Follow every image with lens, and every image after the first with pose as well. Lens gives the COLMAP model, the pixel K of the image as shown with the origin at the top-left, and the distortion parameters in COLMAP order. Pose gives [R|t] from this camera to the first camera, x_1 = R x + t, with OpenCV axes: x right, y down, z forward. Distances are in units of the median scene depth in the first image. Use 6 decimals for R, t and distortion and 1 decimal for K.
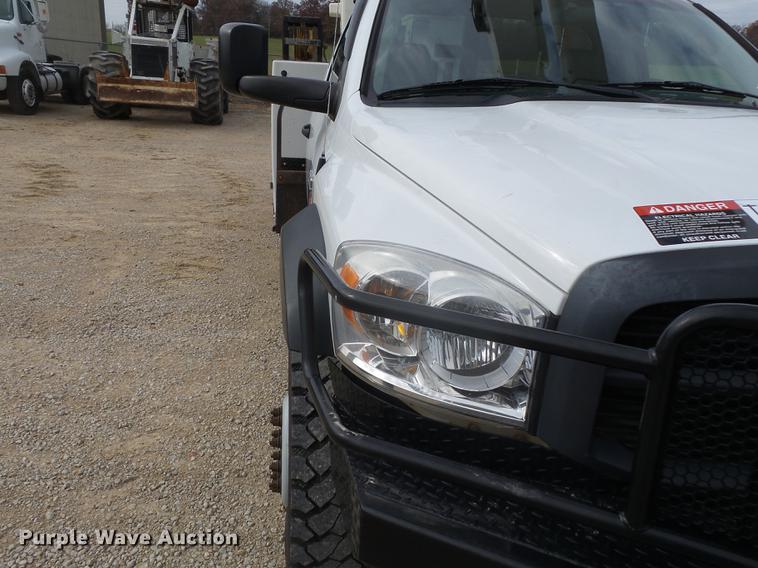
lens RADIAL K [[624.6, 0, 379.0], [0, 624.6, 284.0], [0, 0, 1]] dist [0.054233, 0.008517]
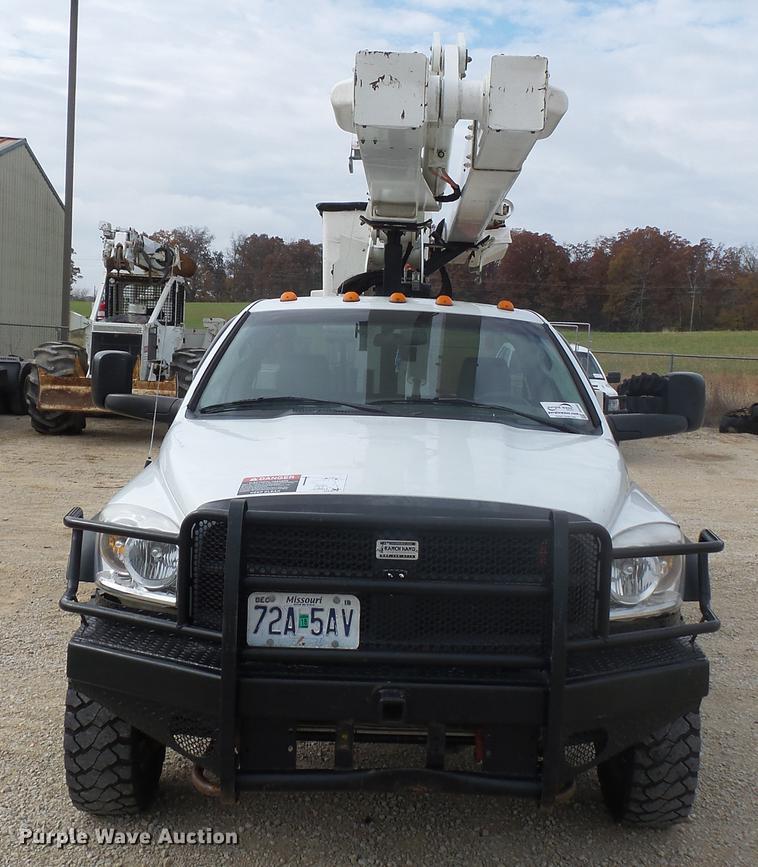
lens RADIAL K [[1238.9, 0, 377.1], [0, 1238.9, 450.7], [0, 0, 1]] dist [0.101878, 0.015084]
pose [[0.987035, 0.002270, -0.160490, 0.140993], [-0.040868, 0.970498, -0.237621, 0.064475], [0.155216, 0.241099, 0.958008, -0.239116]]
